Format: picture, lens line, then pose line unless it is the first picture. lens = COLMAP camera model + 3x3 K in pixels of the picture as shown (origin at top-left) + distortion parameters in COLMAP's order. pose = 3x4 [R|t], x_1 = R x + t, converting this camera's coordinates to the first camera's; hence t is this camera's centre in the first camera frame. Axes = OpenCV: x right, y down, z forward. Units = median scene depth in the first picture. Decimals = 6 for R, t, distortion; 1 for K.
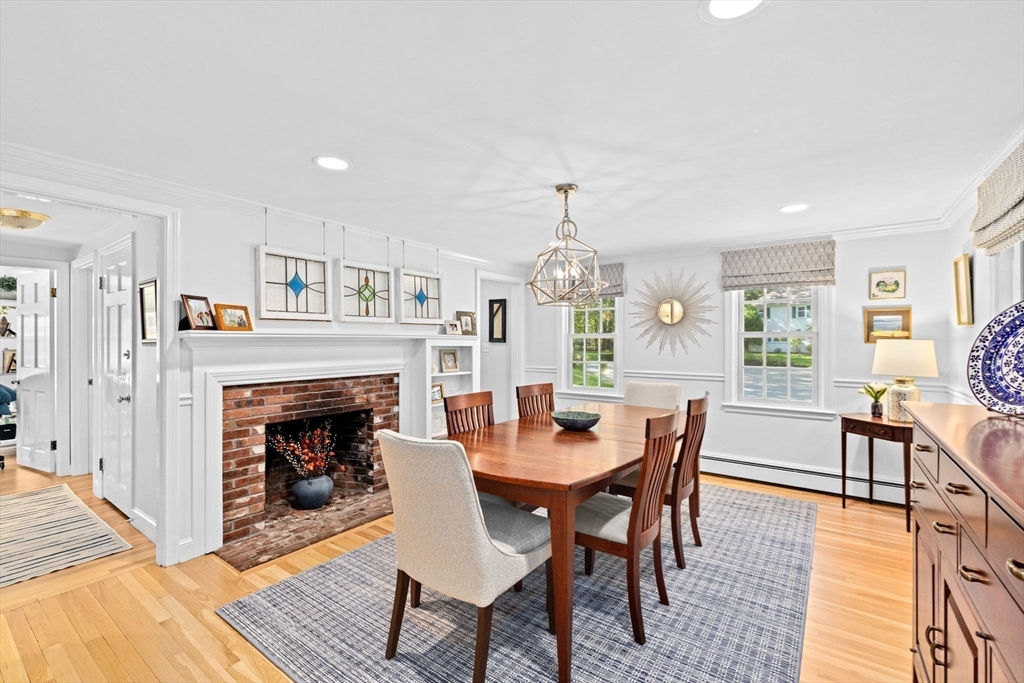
lens RADIAL K [[439.9, 0, 512.0], [0, 439.9, 342.1], [0, 0, 1]] dist [0.000985, 0.001443]
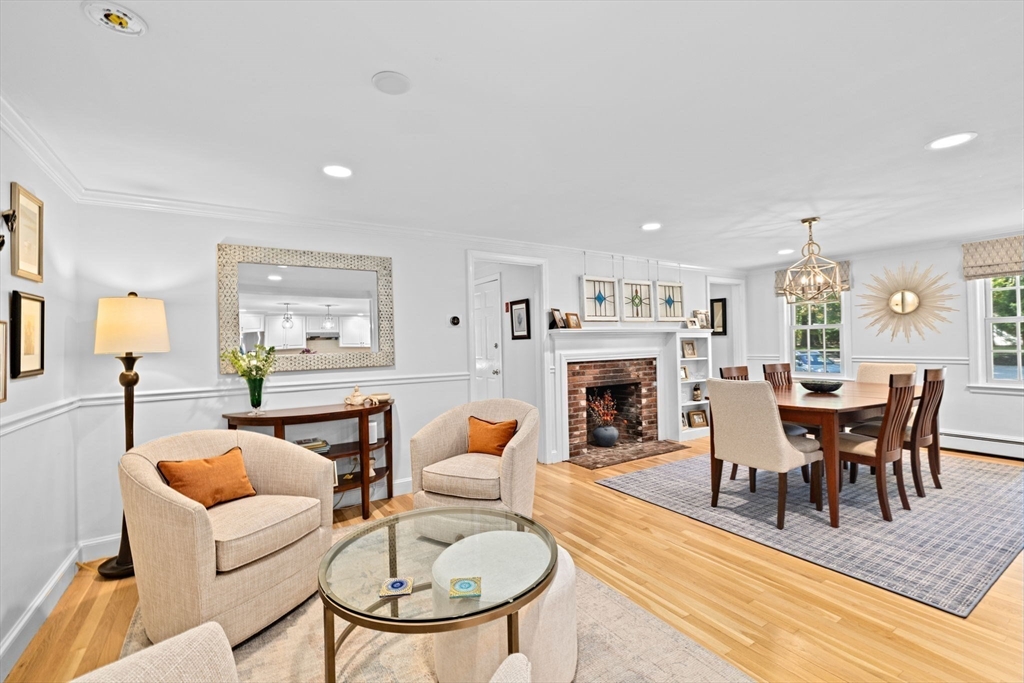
lens RADIAL K [[439.9, 0, 512.7], [0, 439.9, 340.6], [0, 0, 1]] dist [0.000985, 0.001443]
pose [[0.930483, -0.020715, -0.365749, -0.204227], [0.019611, 0.999785, -0.006735, 0.021407], [0.365810, -0.000906, 0.930689, -0.527309]]
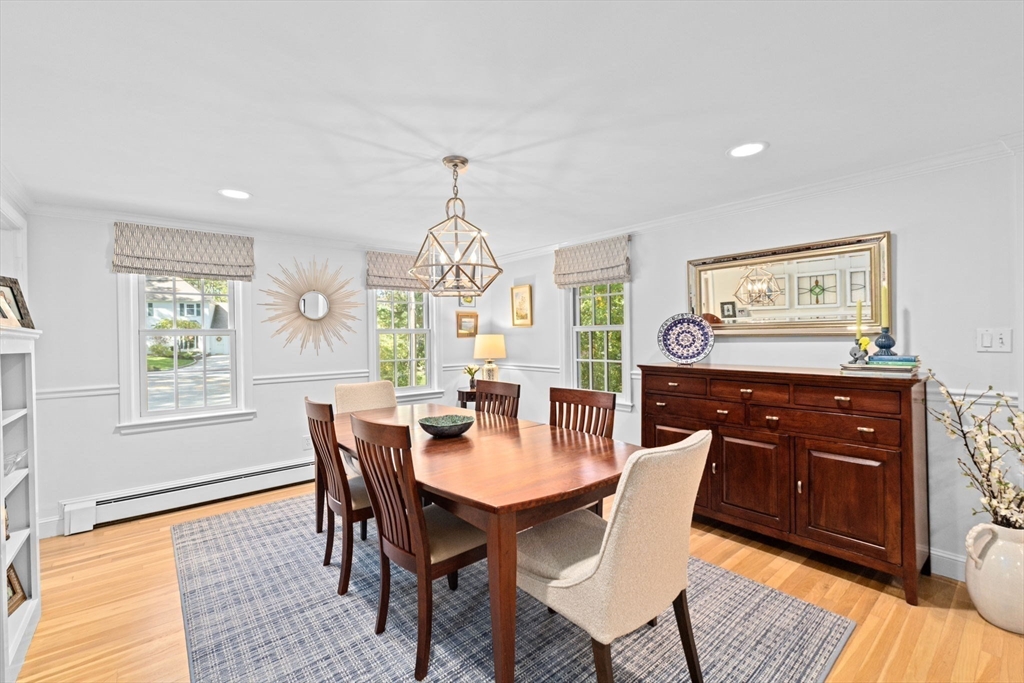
lens RADIAL K [[439.9, 0, 510.0], [0, 439.9, 339.8], [0, 0, 1]] dist [0.000985, 0.001443]
pose [[0.249104, -0.013868, 0.968377, -0.562940], [0.018030, 0.999791, 0.009679, -0.001139], [-0.968309, 0.015049, 0.249302, 0.545542]]
